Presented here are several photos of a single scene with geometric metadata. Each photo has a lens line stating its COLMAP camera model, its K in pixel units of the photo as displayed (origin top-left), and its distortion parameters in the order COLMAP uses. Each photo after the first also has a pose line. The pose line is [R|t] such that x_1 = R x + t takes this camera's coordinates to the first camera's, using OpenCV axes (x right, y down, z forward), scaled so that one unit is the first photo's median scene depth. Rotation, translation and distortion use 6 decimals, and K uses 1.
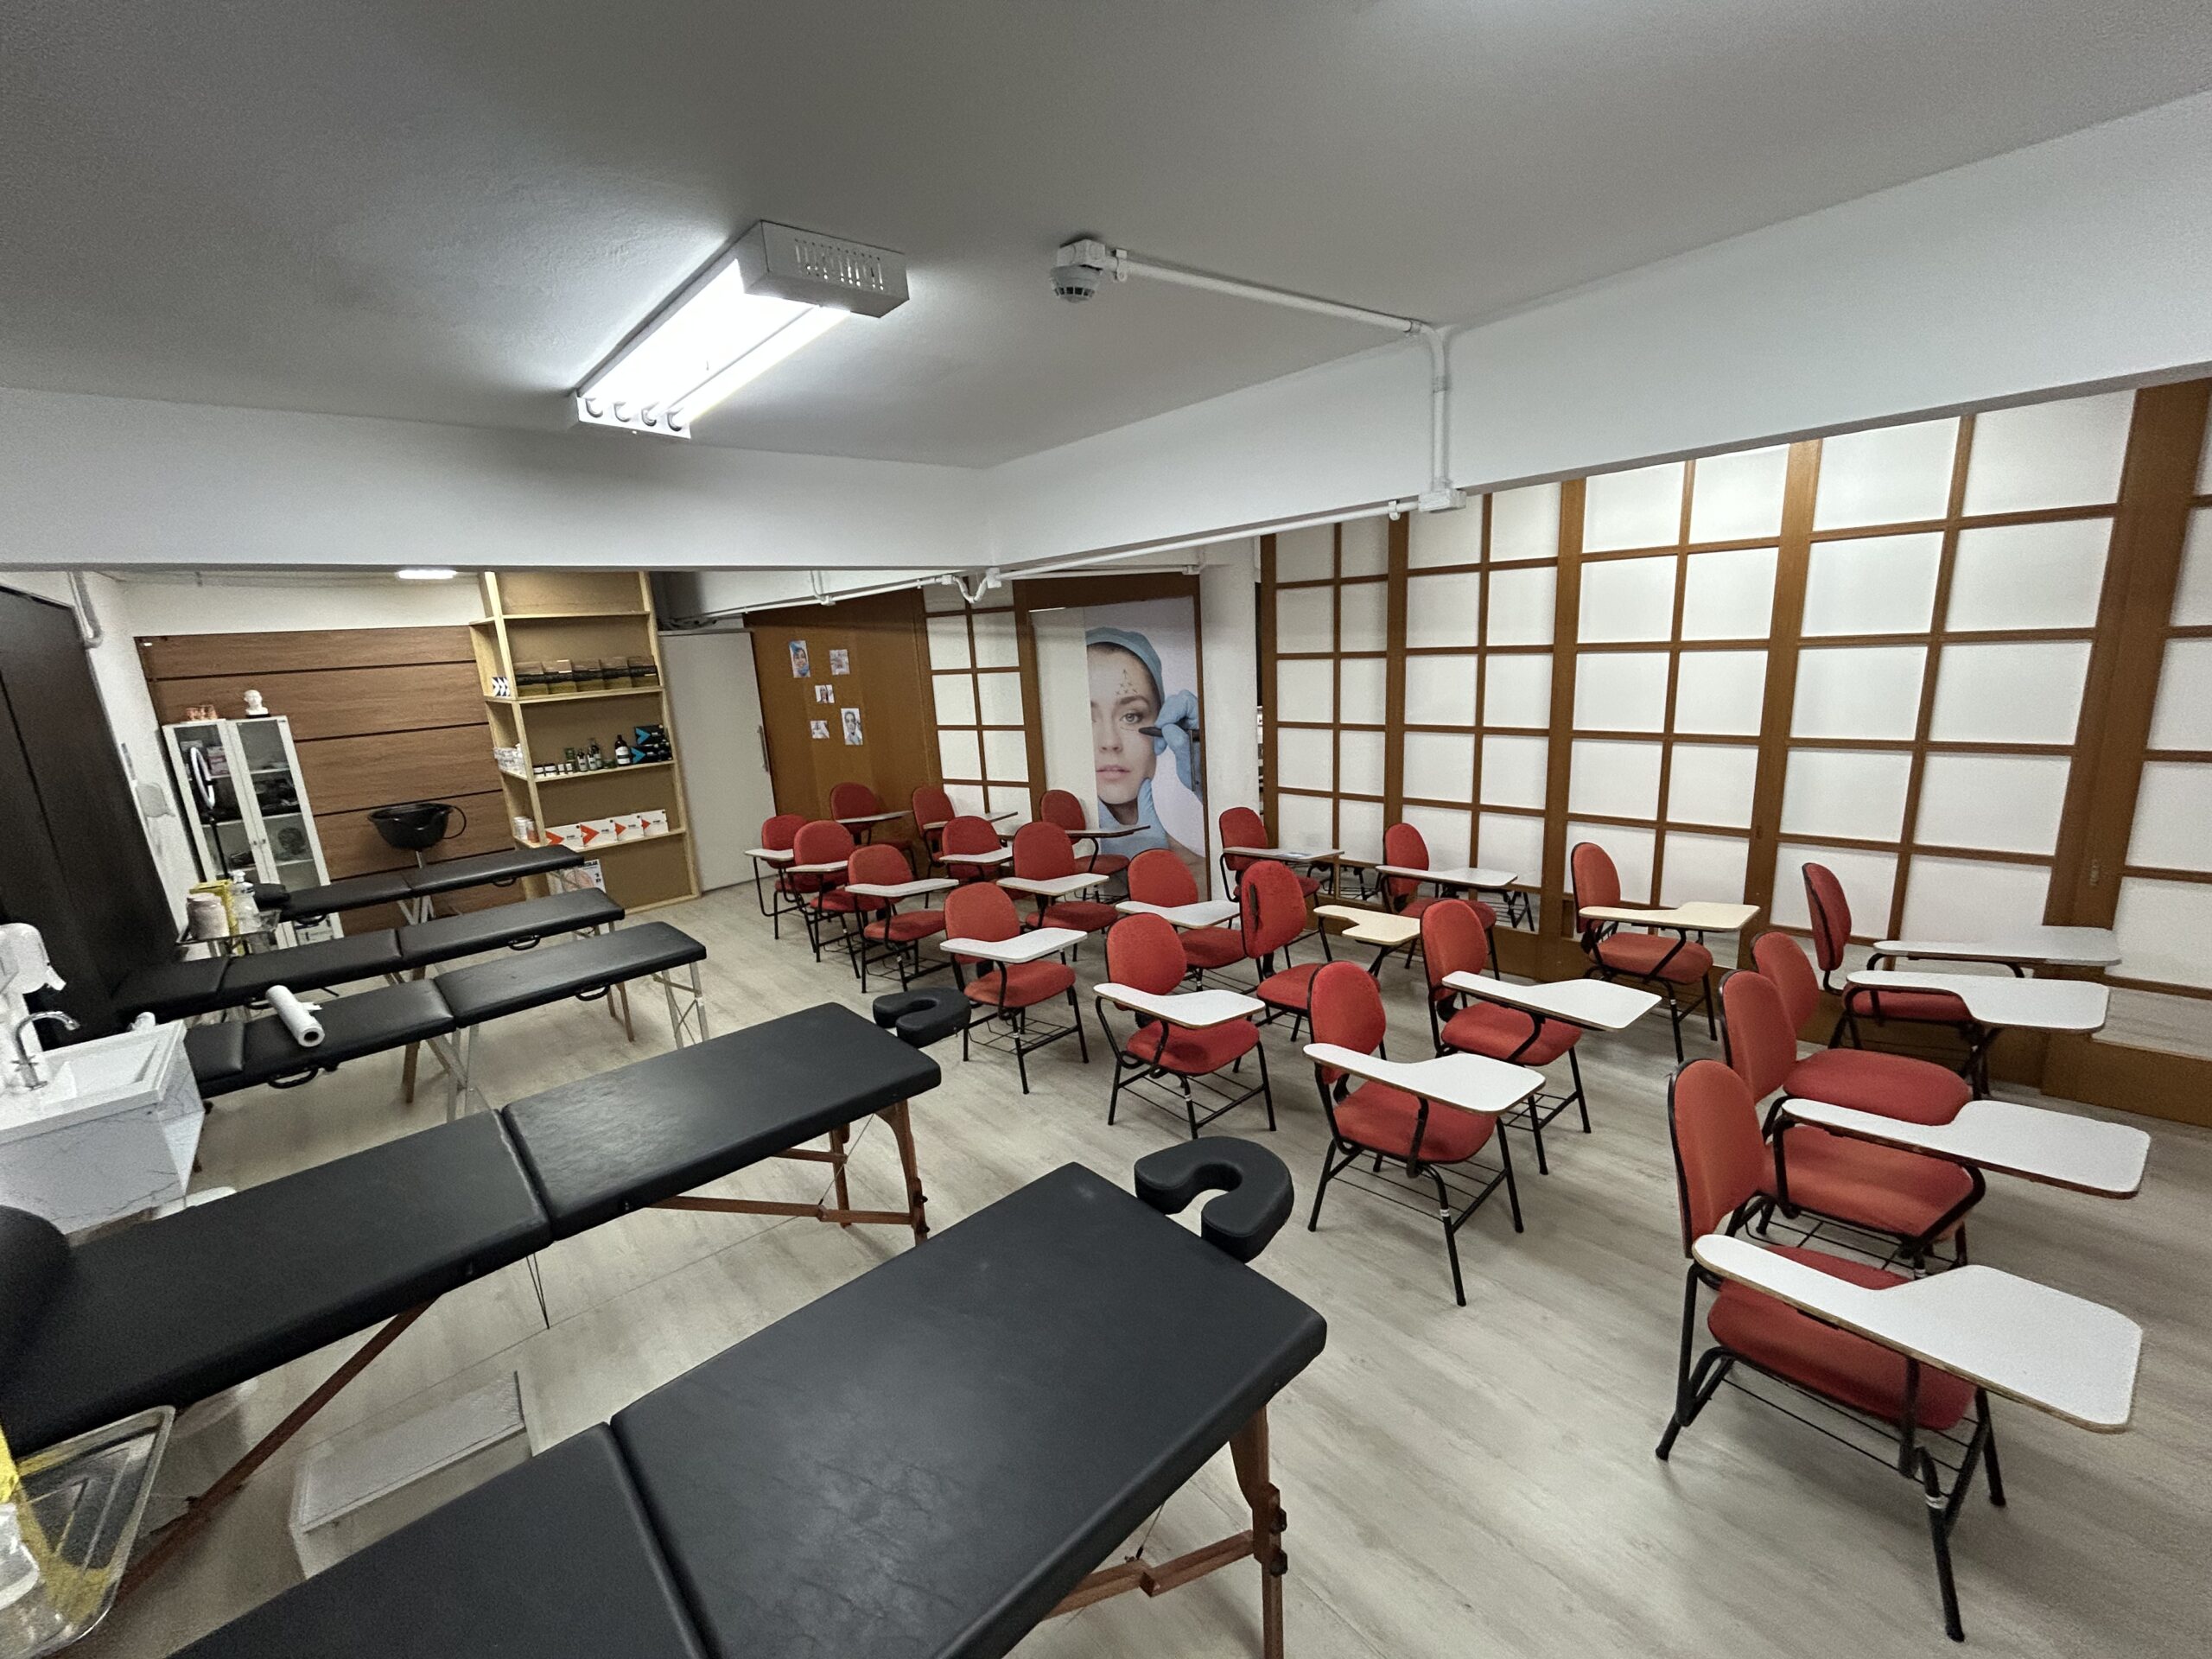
lens RADIAL K [[898.1, 0, 1106.0], [0, 898.1, 829.5], [0, 0, 1]] dist [0.001989, 0.000097]
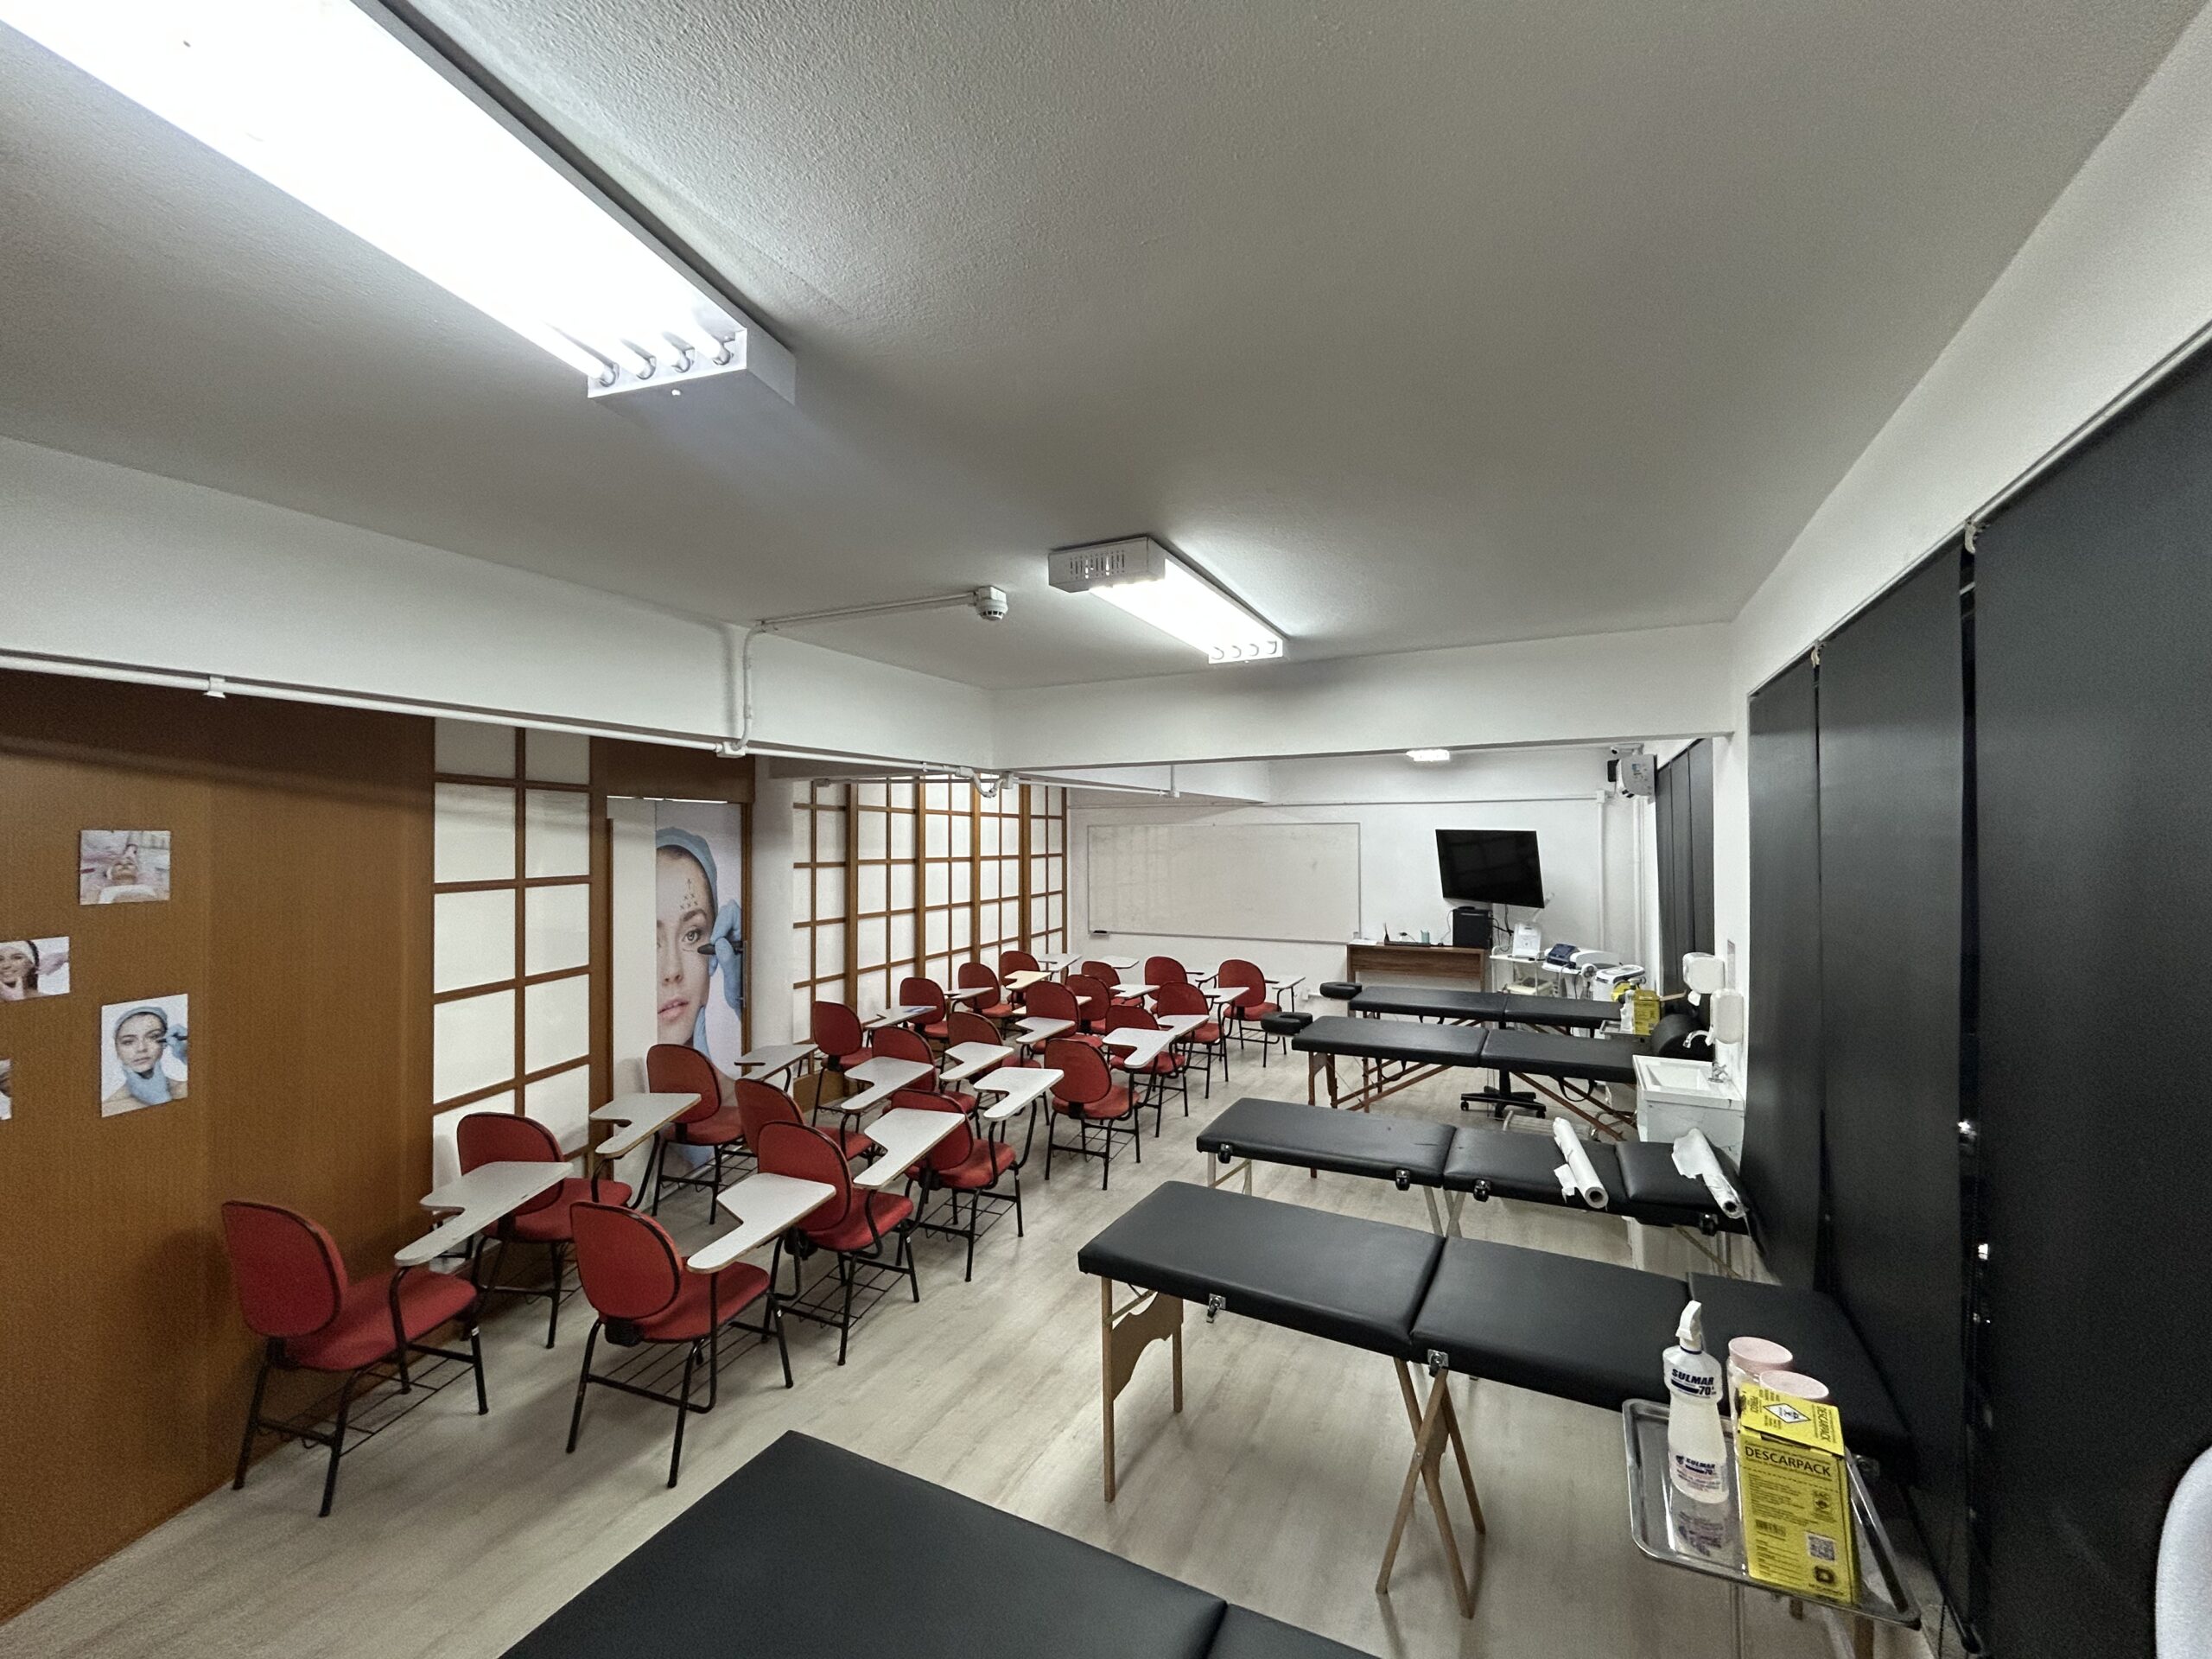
lens RADIAL K [[898.1, 0, 1106.0], [0, 898.1, 829.5], [0, 0, 1]] dist [0.001989, 0.000097]
pose [[-0.360667, 0.076599, 0.929544, -0.868478], [0.232585, 0.972524, 0.010104, -0.136598], [-0.903230, 0.219842, -0.368572, 0.918243]]
